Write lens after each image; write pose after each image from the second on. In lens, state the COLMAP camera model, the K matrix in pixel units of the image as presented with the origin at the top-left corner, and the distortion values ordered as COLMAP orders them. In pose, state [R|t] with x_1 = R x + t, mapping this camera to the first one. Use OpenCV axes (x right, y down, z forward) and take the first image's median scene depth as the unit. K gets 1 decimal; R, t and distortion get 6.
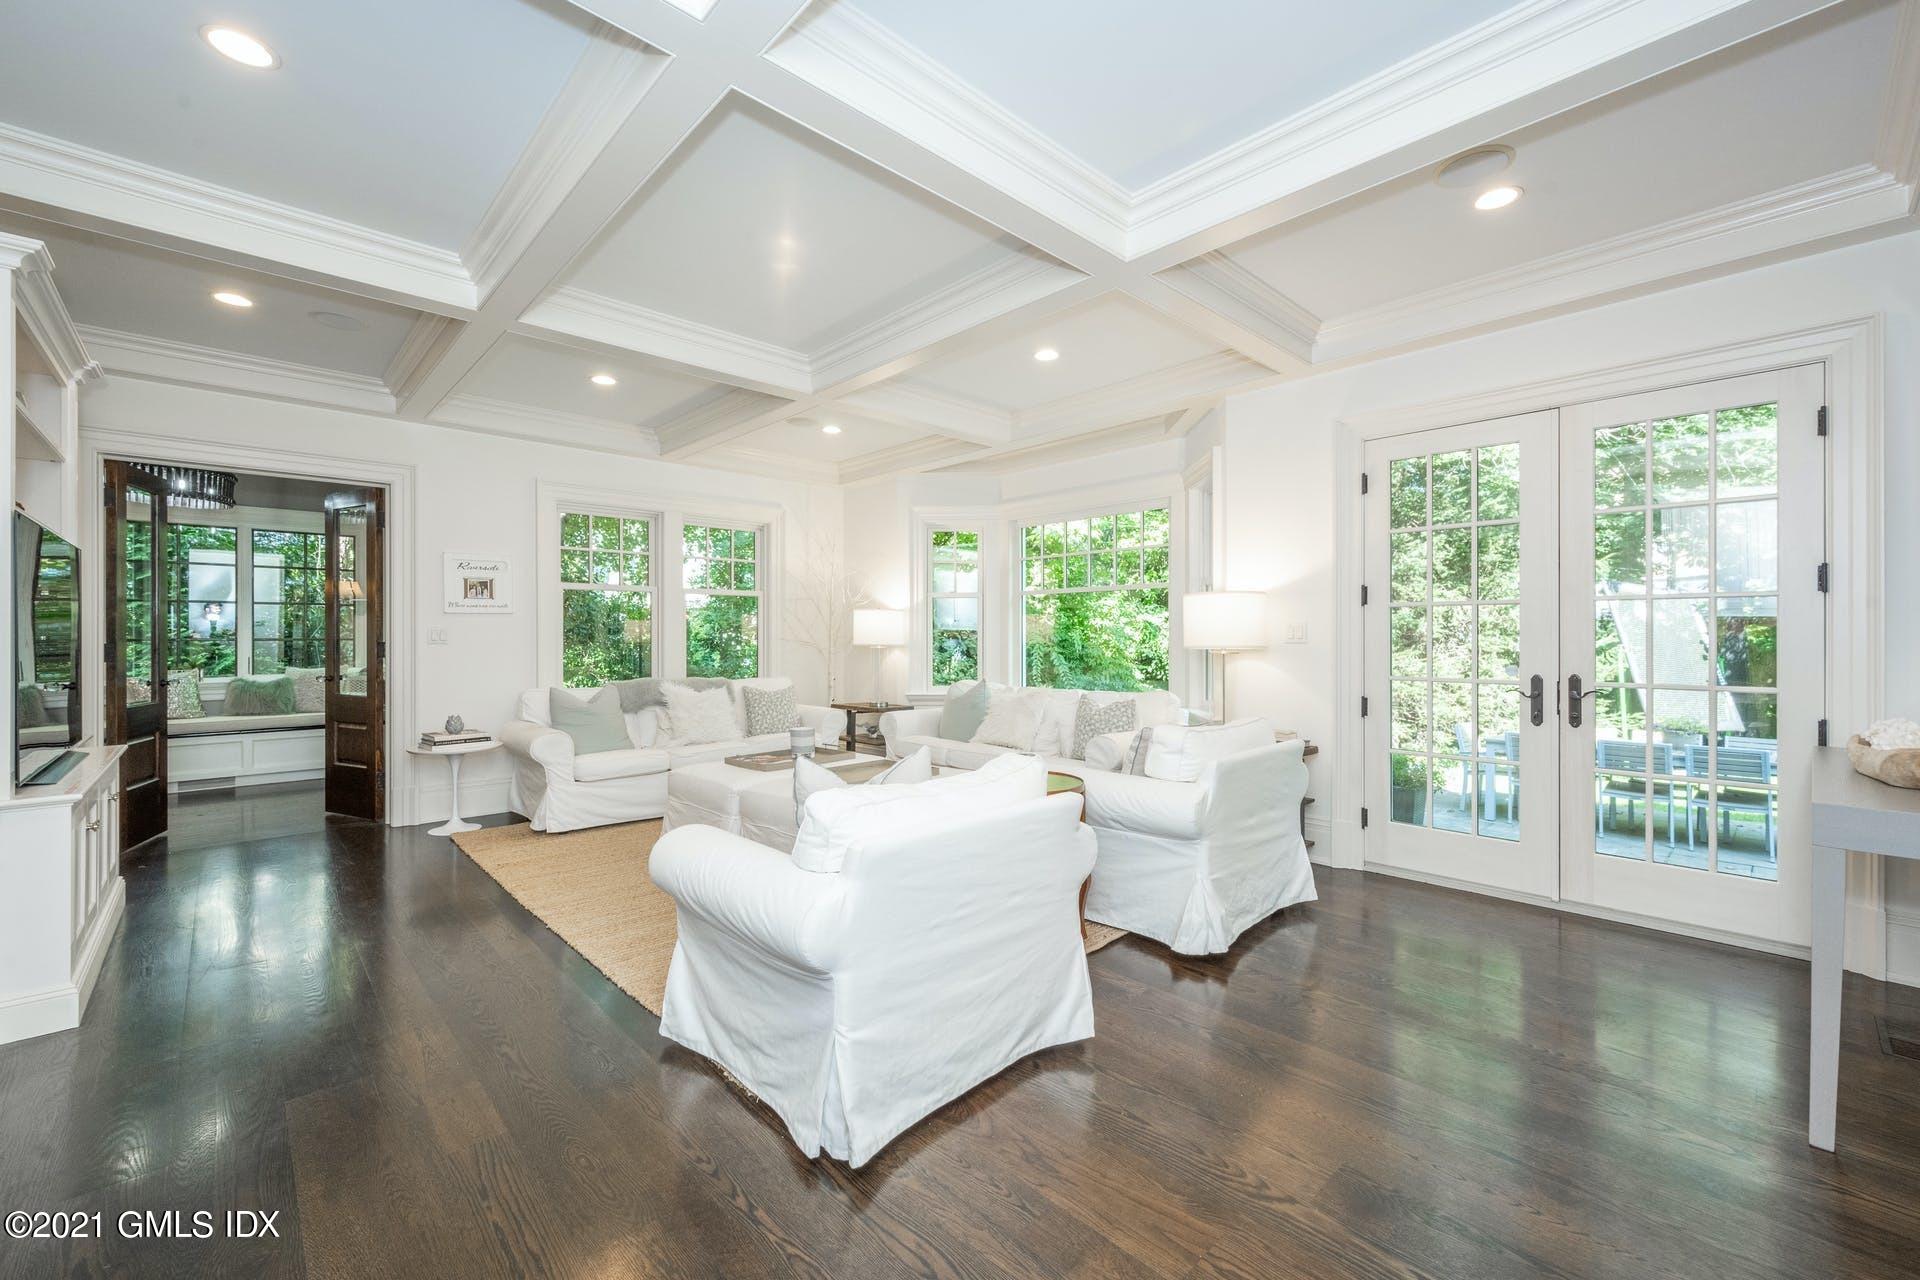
lens RADIAL K [[776.4, 0, 965.4], [0, 776.4, 641.3], [0, 0, 1]] dist [0.002403, 0.000110]
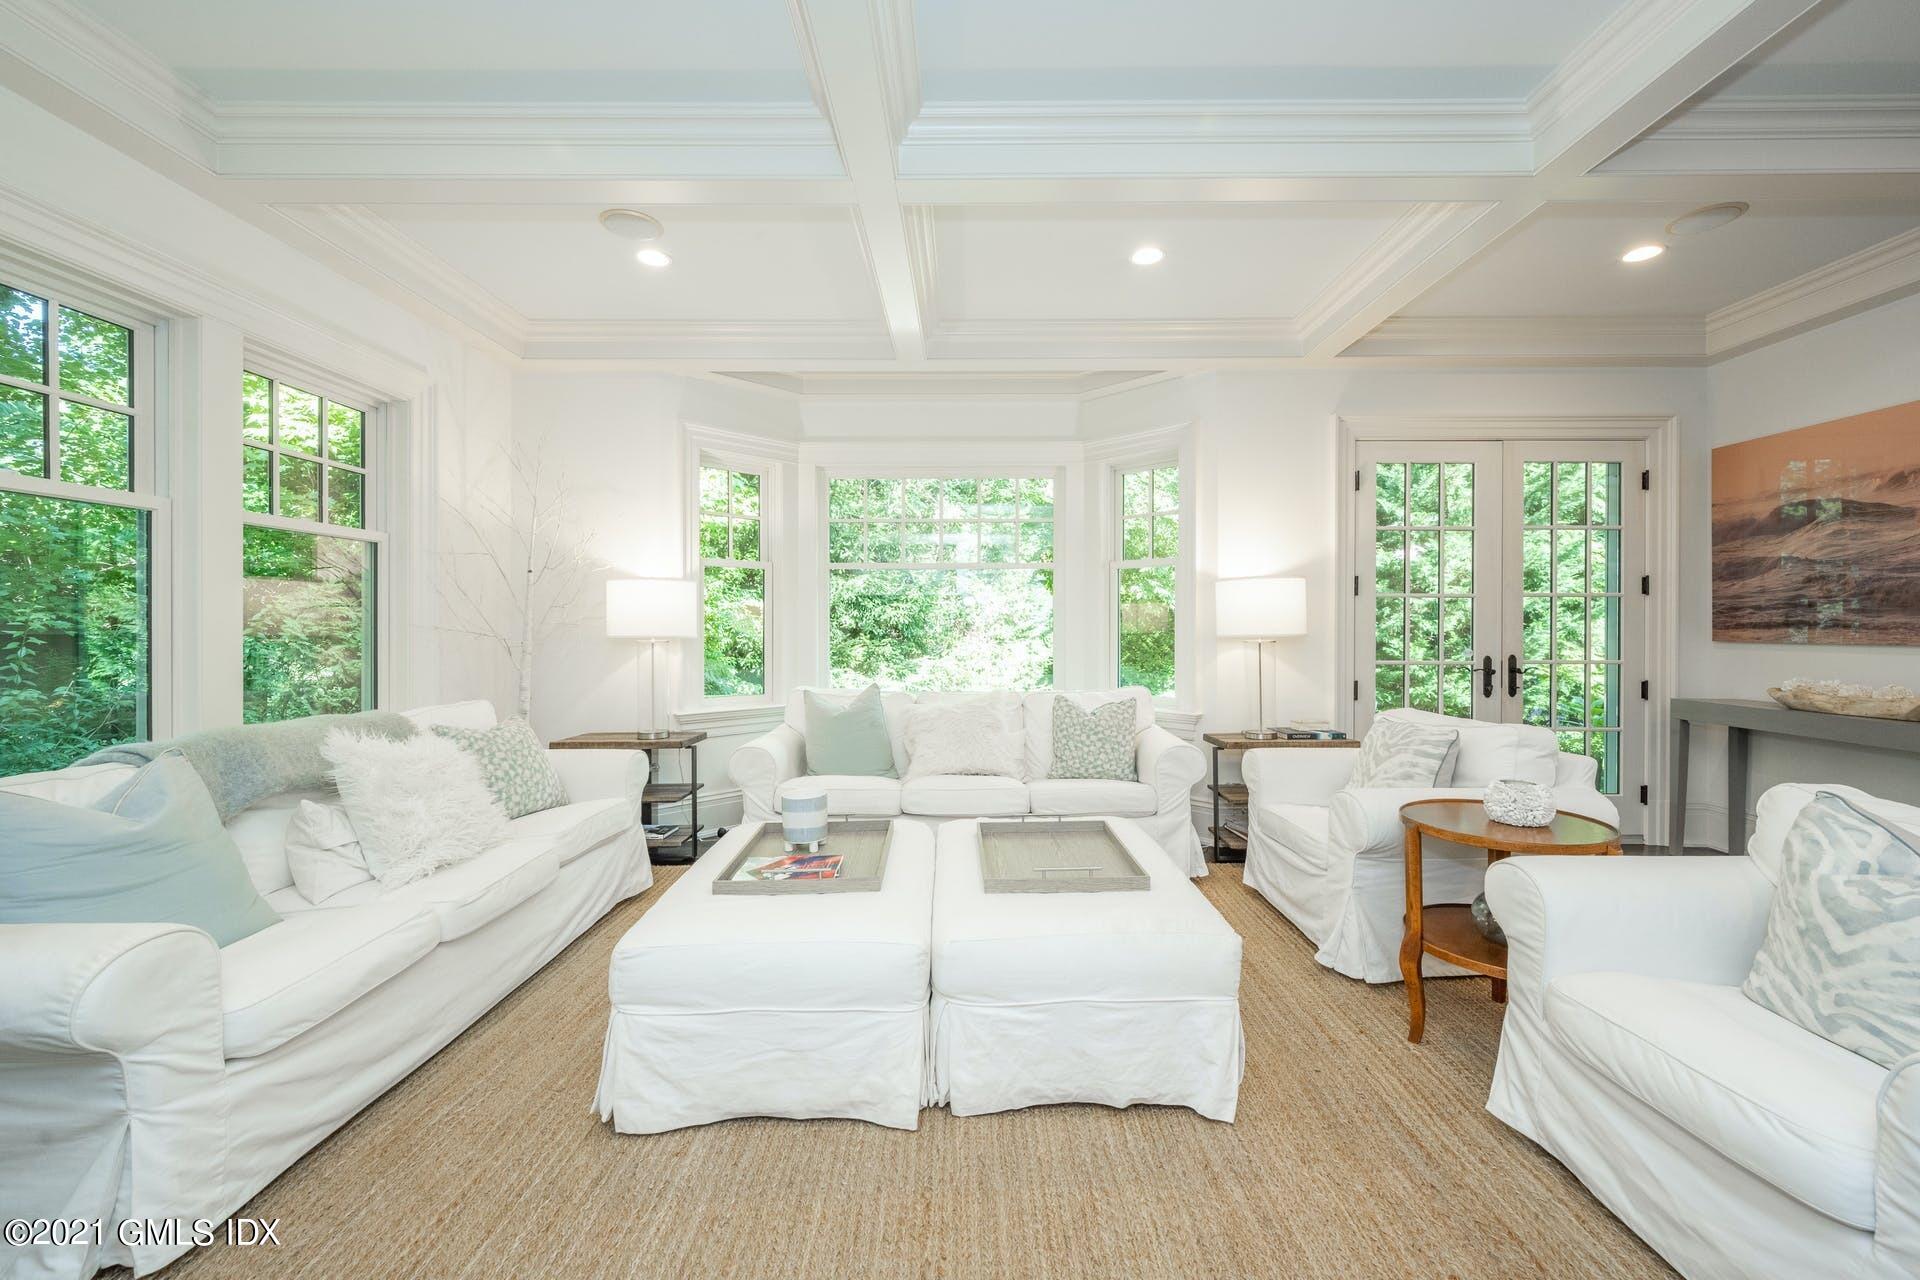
lens RADIAL K [[776.4, 0, 963.0], [0, 776.4, 633.7], [0, 0, 1]] dist [0.002403, 0.000110]
pose [[0.689358, -0.006154, 0.724395, -0.518654], [0.003409, 0.999980, 0.005252, -0.000276], [-0.724413, -0.001151, 0.689365, 0.537935]]
